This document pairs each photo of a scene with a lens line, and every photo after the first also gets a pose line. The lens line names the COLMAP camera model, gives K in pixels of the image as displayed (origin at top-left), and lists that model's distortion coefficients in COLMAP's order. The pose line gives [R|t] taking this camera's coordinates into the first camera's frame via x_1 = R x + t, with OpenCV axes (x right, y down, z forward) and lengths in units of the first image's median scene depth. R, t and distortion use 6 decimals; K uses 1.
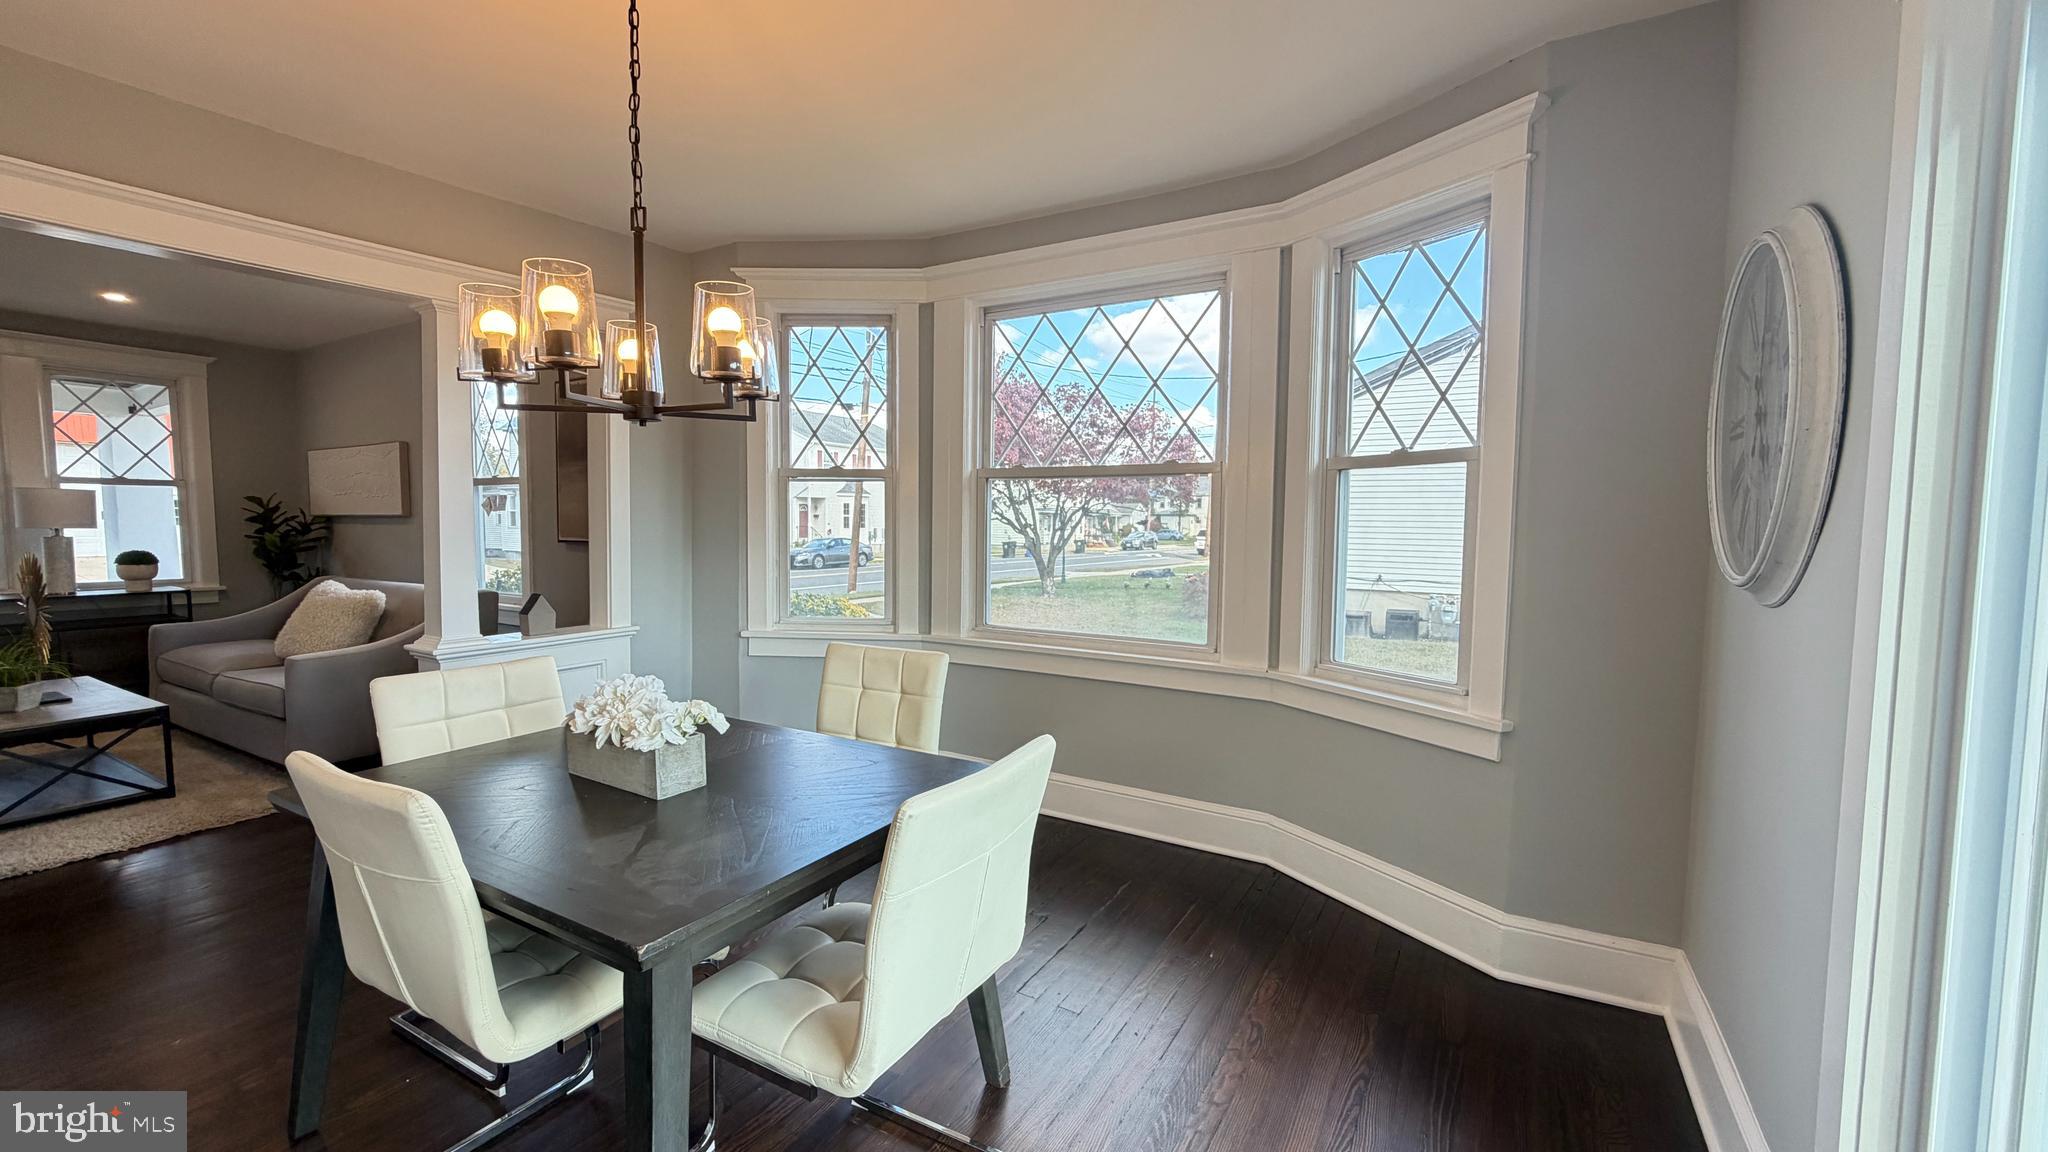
lens RADIAL K [[816.1, 0, 1017.9], [0, 816.1, 577.7], [0, 0, 1]] dist [0.002117, -0.000347]
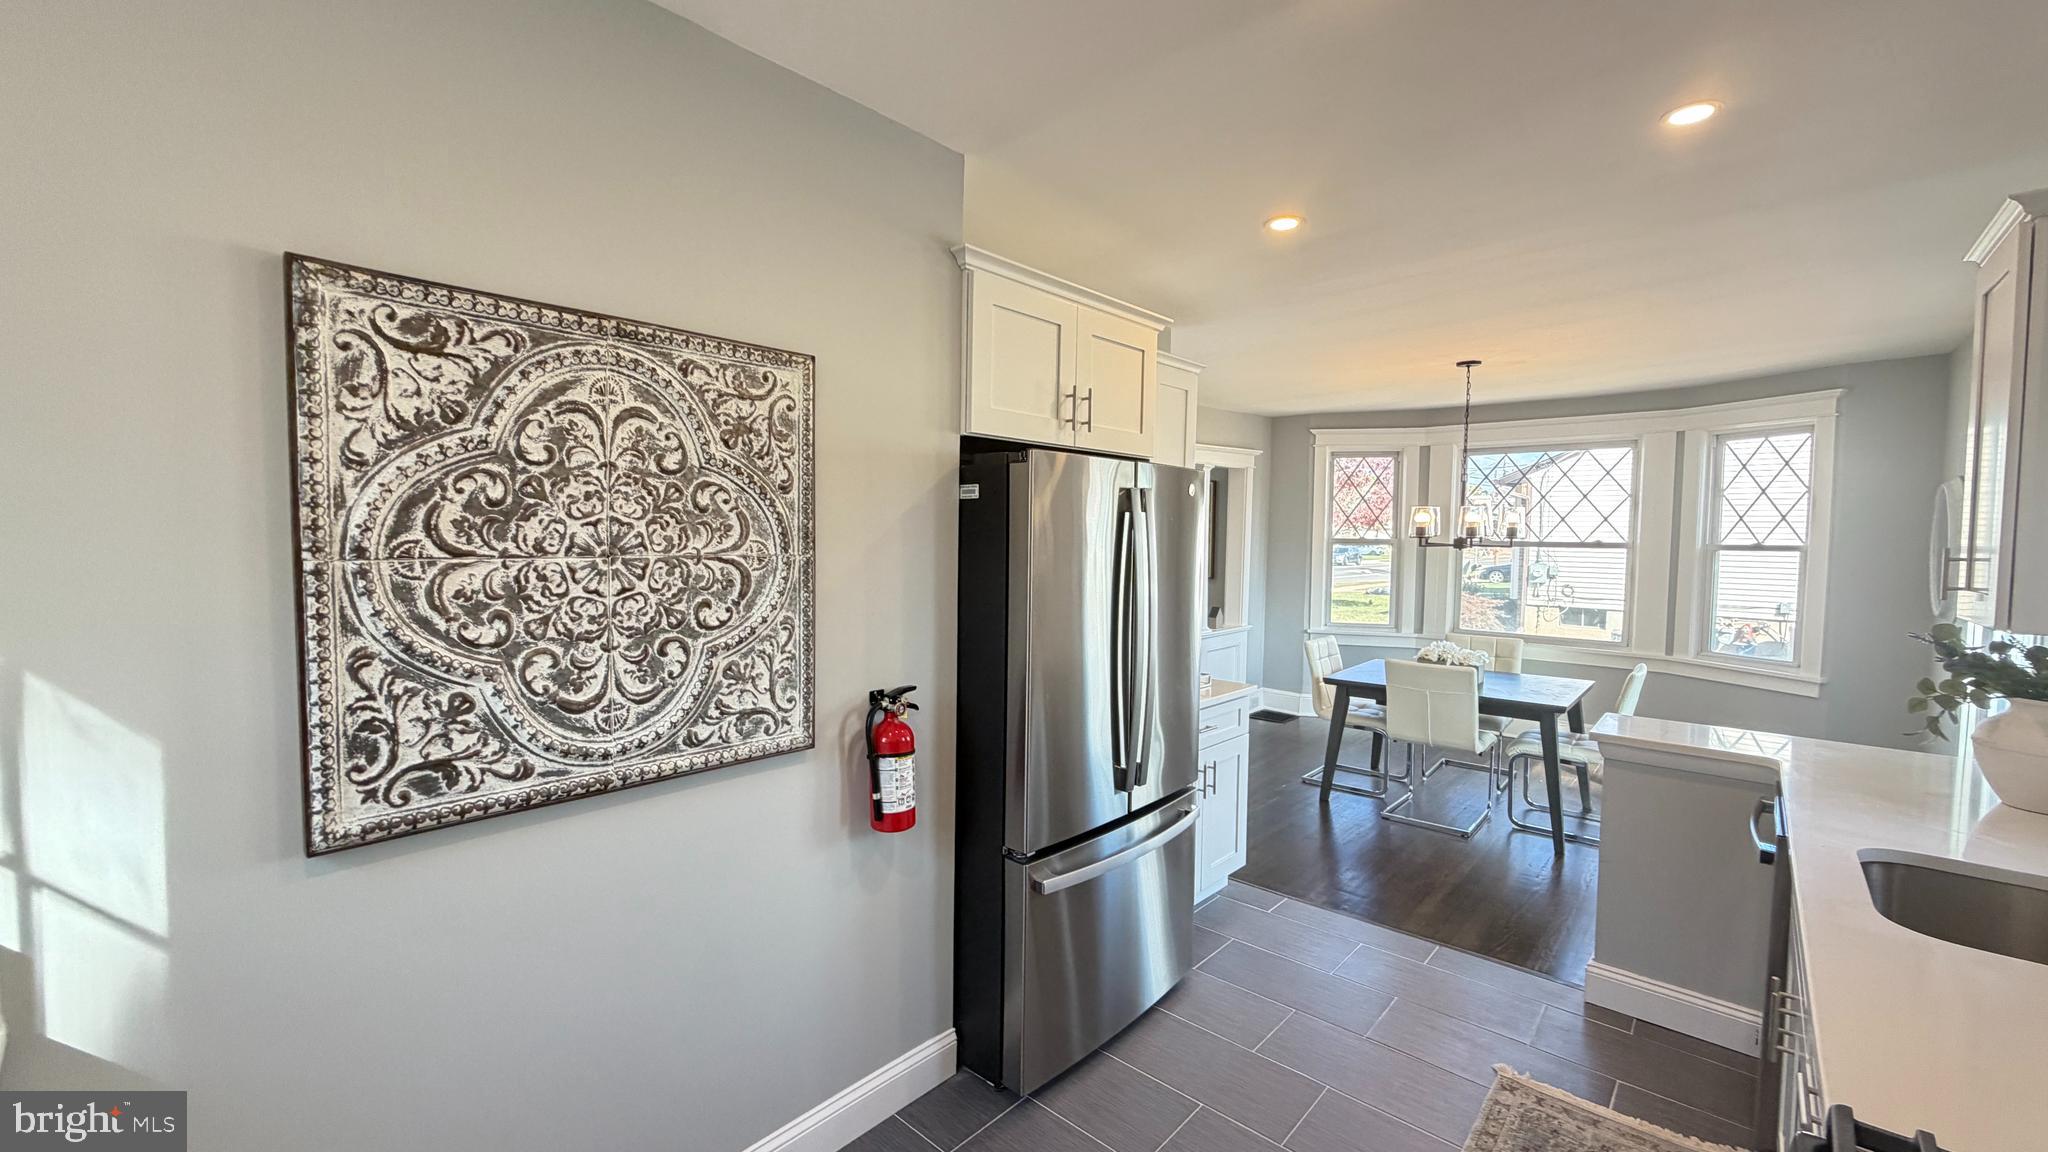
lens RADIAL K [[816.1, 0, 1017.9], [0, 816.1, 577.7], [0, 0, 1]] dist [0.002117, -0.000347]
pose [[0.978099, 0.012462, -0.207765, -0.760636], [-0.016388, 0.999718, -0.017187, -0.008787], [0.207492, 0.020215, 0.978028, -1.140231]]
